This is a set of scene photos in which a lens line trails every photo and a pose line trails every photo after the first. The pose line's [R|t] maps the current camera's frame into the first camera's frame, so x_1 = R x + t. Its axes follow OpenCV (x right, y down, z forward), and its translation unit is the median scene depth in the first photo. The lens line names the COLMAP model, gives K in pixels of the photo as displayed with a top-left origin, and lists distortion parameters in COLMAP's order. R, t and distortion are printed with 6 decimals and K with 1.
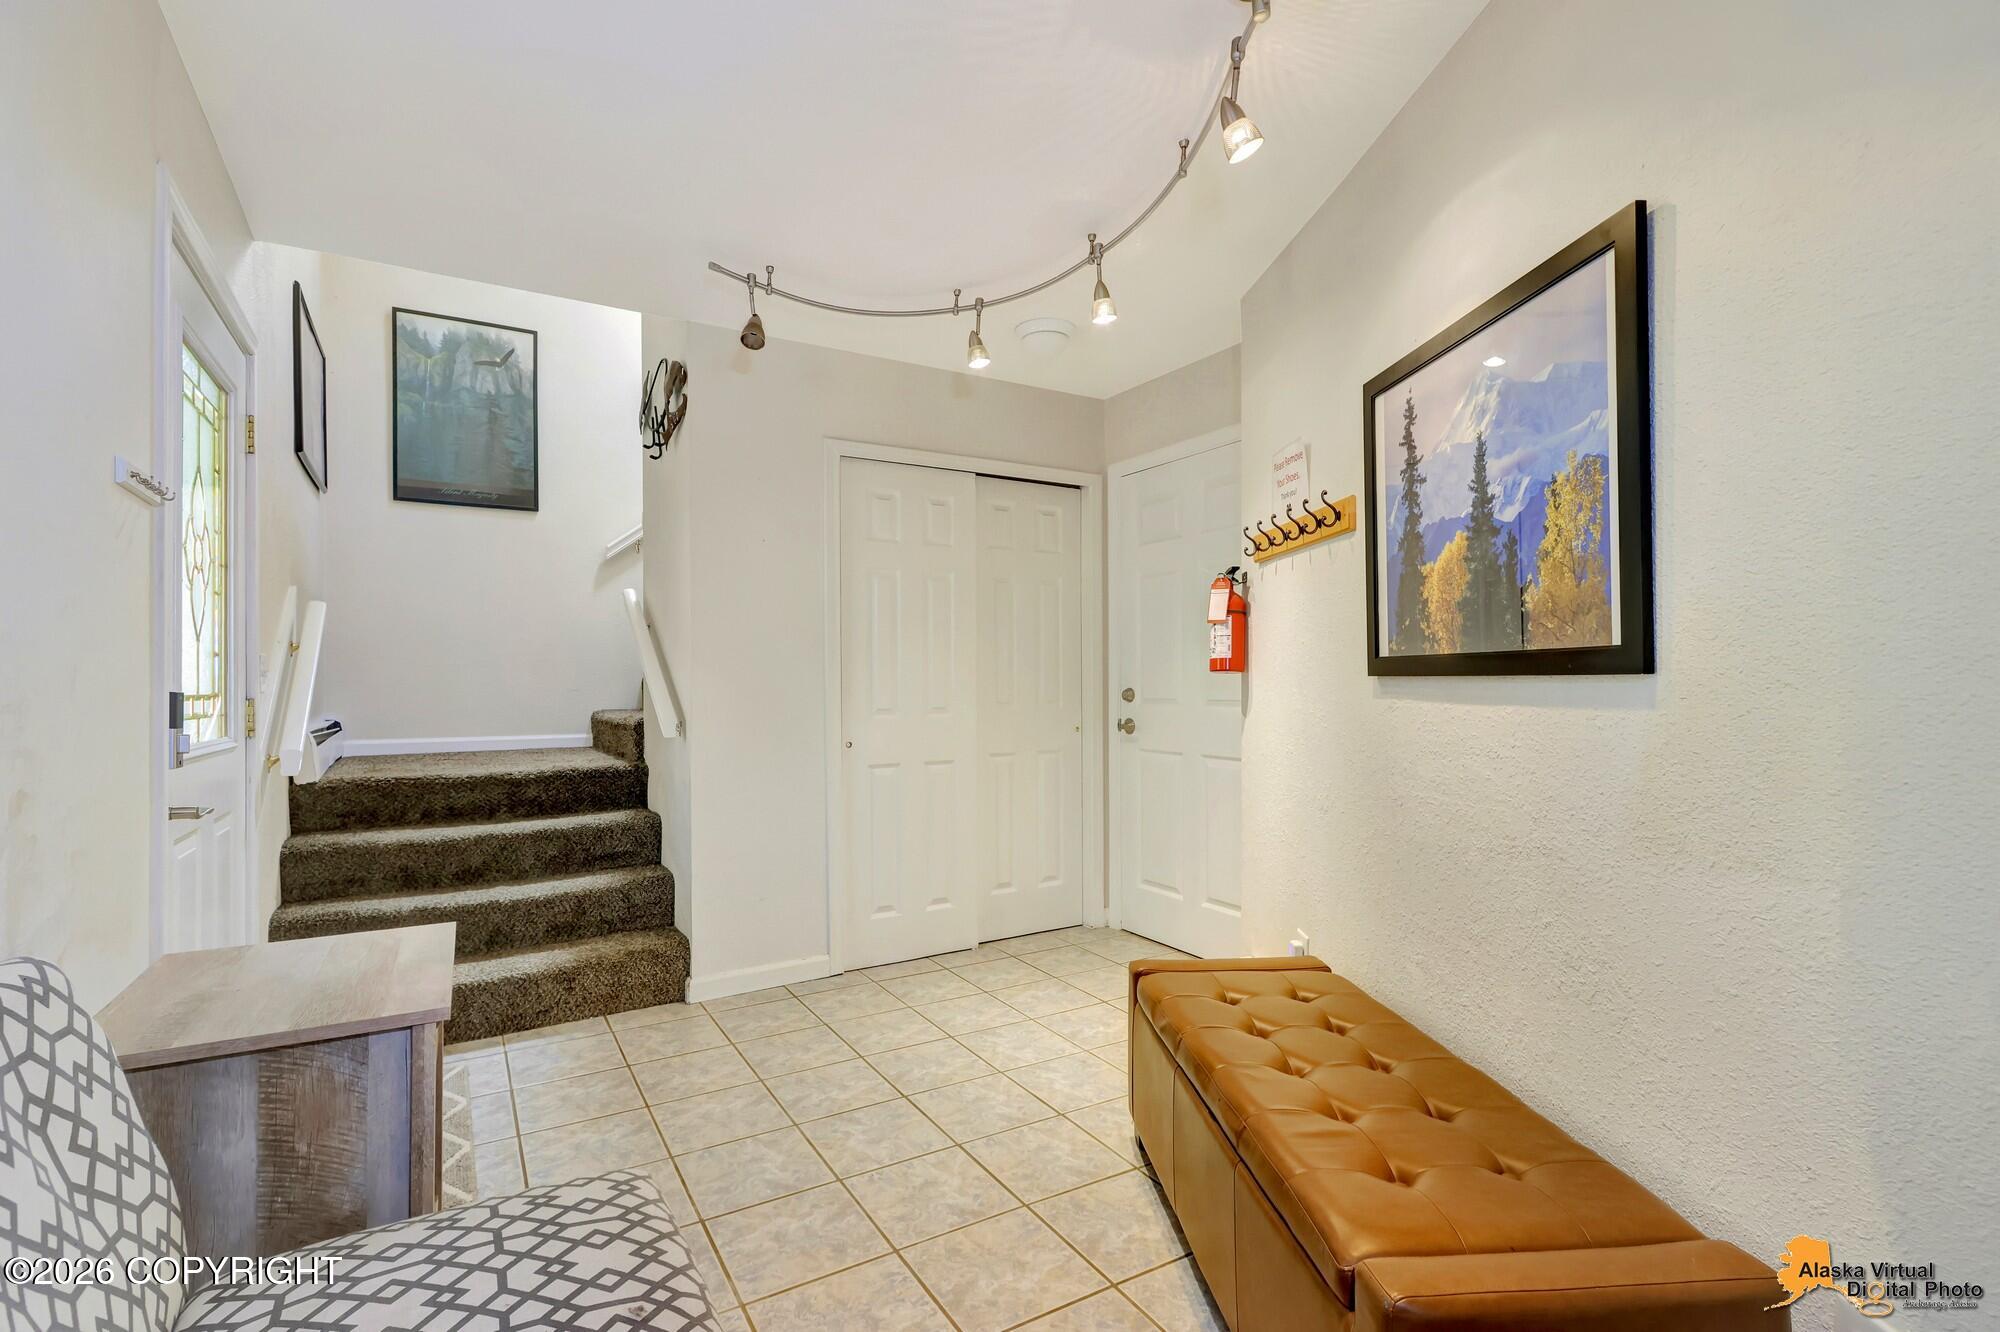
lens RADIAL K [[942.1, 0, 991.9], [0, 942.1, 677.3], [0, 0, 1]] dist [0.000390, -0.000056]
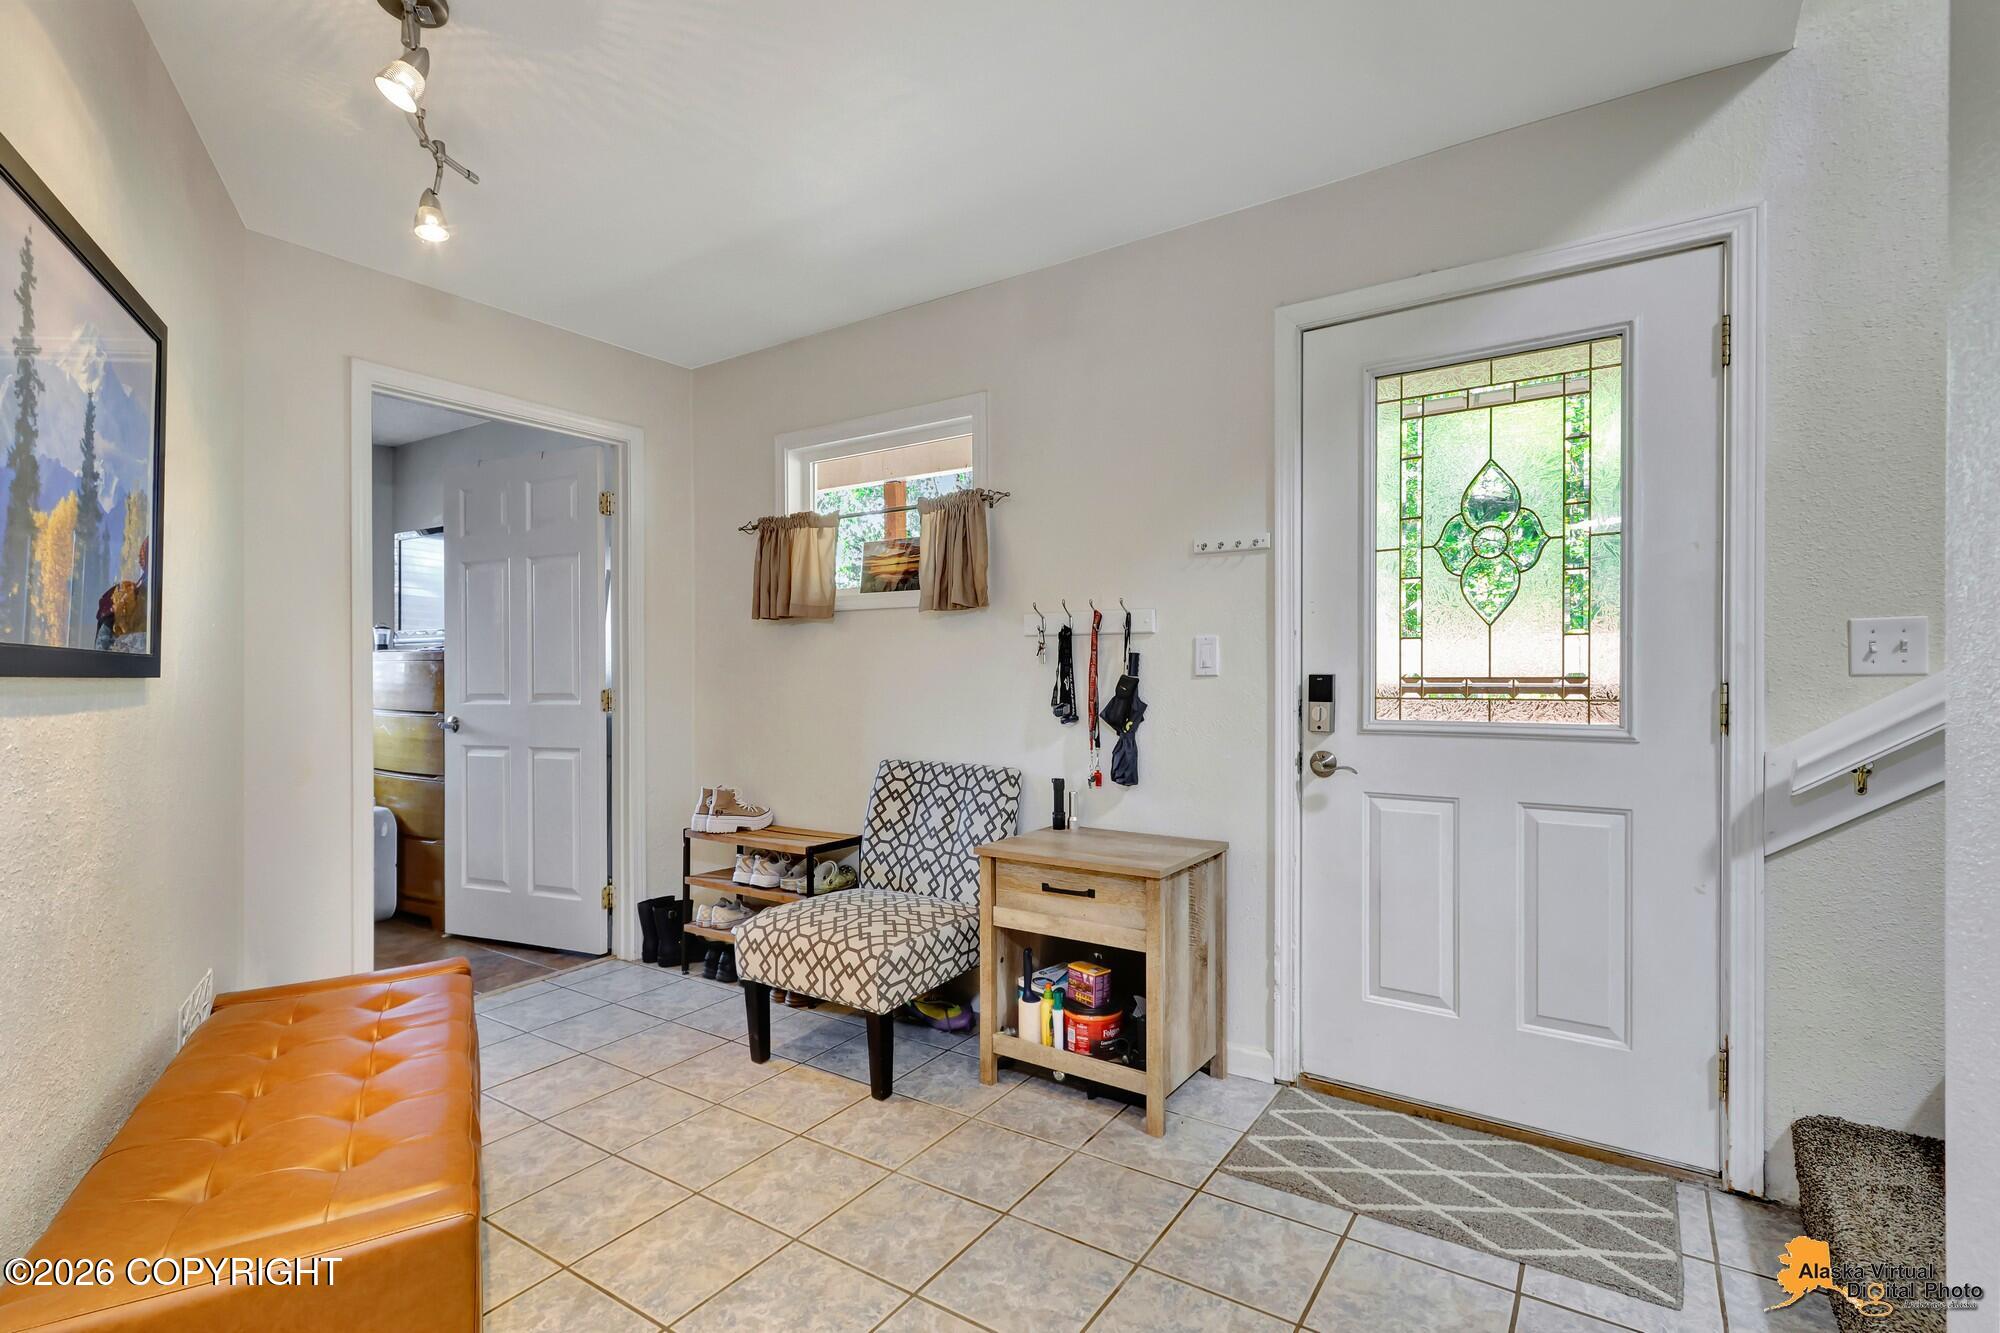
lens RADIAL K [[942.1, 0, 991.9], [0, 942.1, 677.8], [0, 0, 1]] dist [0.000390, -0.000056]
pose [[-0.902593, 0.001419, -0.430493, 0.137940], [0.002484, 0.999995, -0.001911, 0.002137], [0.430488, -0.002794, -0.902592, 1.925114]]
